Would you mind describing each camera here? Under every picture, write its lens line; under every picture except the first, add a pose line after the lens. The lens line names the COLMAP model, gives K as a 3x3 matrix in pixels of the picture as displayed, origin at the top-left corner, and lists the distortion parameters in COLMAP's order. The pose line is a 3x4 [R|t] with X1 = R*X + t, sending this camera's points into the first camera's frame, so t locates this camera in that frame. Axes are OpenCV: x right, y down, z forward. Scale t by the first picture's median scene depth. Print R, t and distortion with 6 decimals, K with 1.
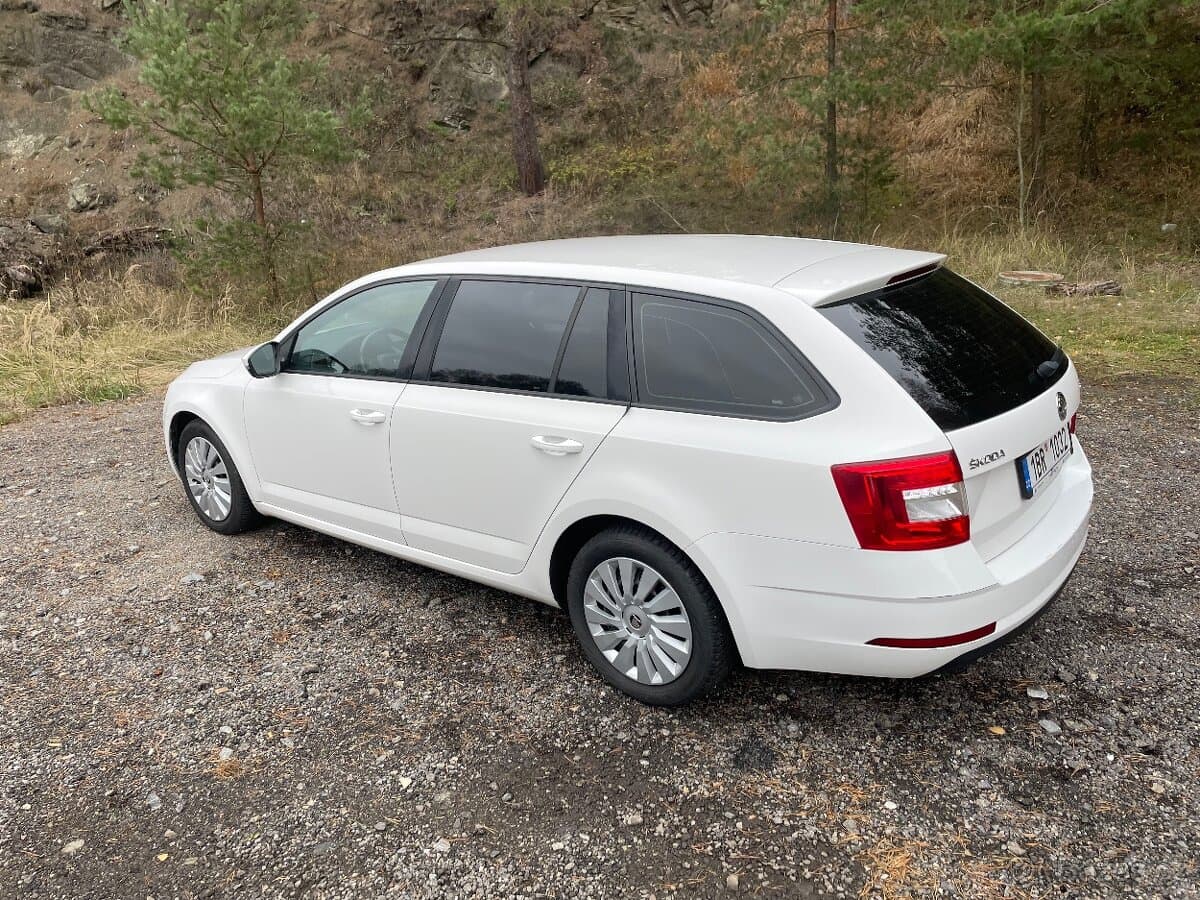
lens RADIAL K [[897.2, 0, 588.1], [0, 897.2, 441.0], [0, 0, 1]] dist [0.084397, -0.103965]
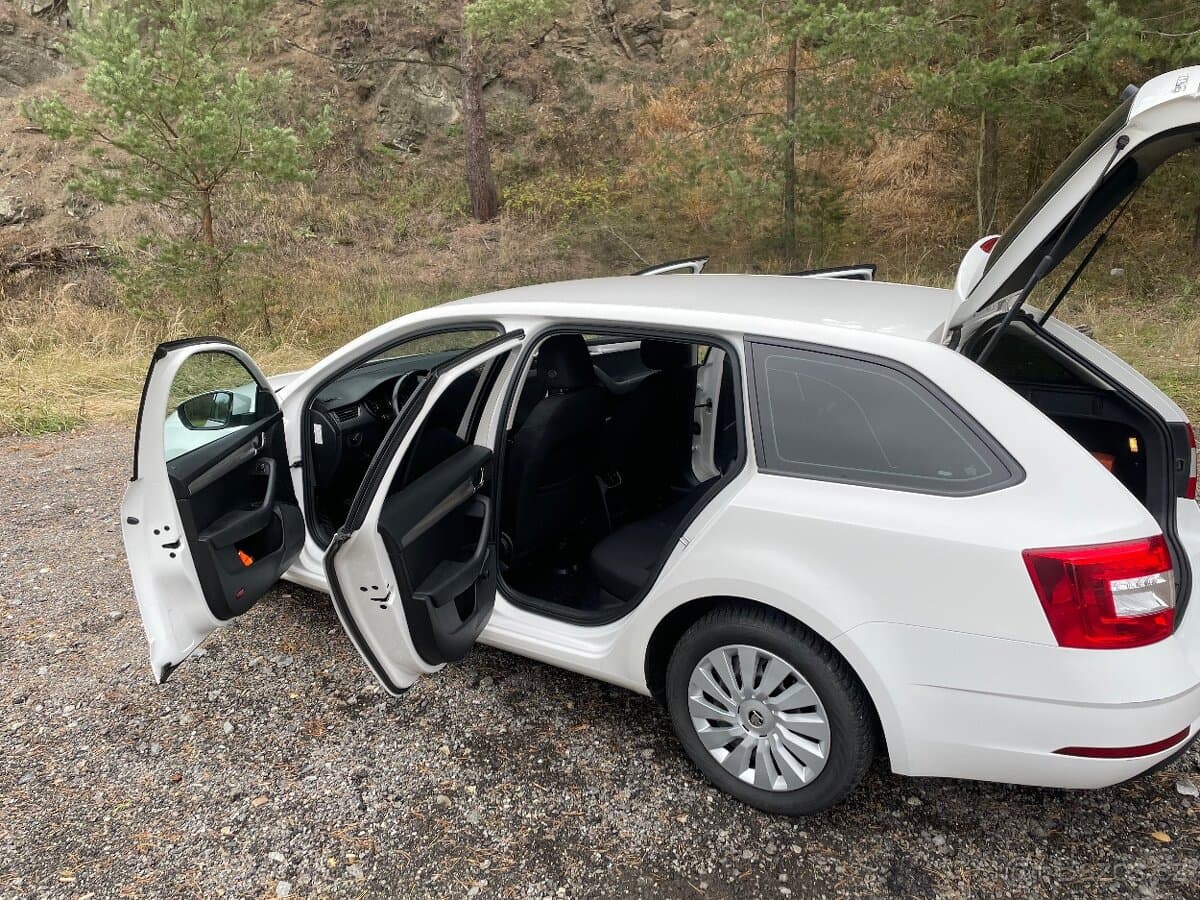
lens RADIAL K [[897.2, 0, 588.1], [0, 897.2, 443.0], [0, 0, 1]] dist [0.084397, -0.103965]
pose [[0.996584, 0.010278, 0.081937, -0.049385], [-0.008086, 0.999601, -0.027048, -0.011047], [-0.082183, 0.026293, 0.996270, 0.035363]]
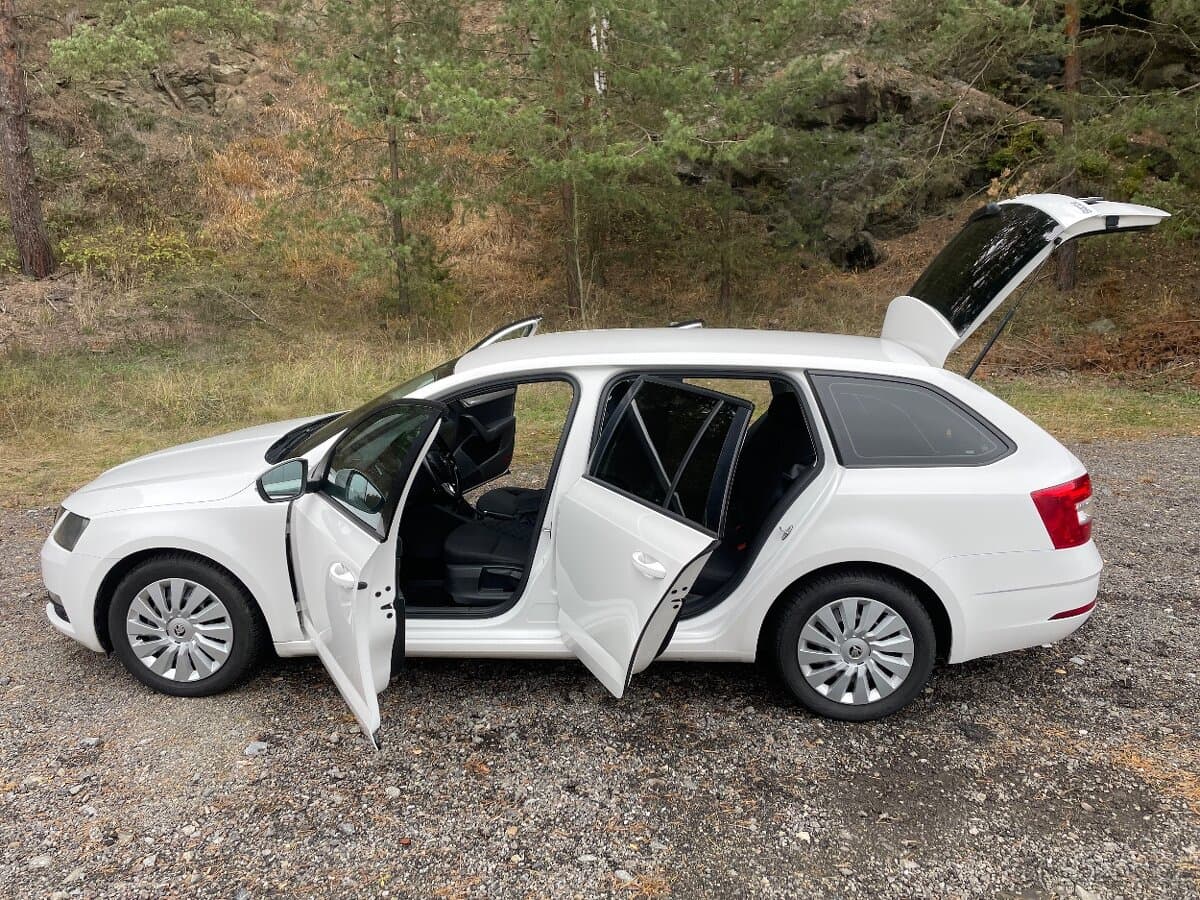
lens RADIAL K [[897.2, 0, 600.3], [0, 897.2, 444.3], [0, 0, 1]] dist [0.084397, -0.103965]
pose [[0.815283, -0.071696, 0.574607, -0.235188], [0.126369, 0.990417, -0.055721, -0.011587], [-0.565106, 0.118041, 0.816530, 0.051604]]
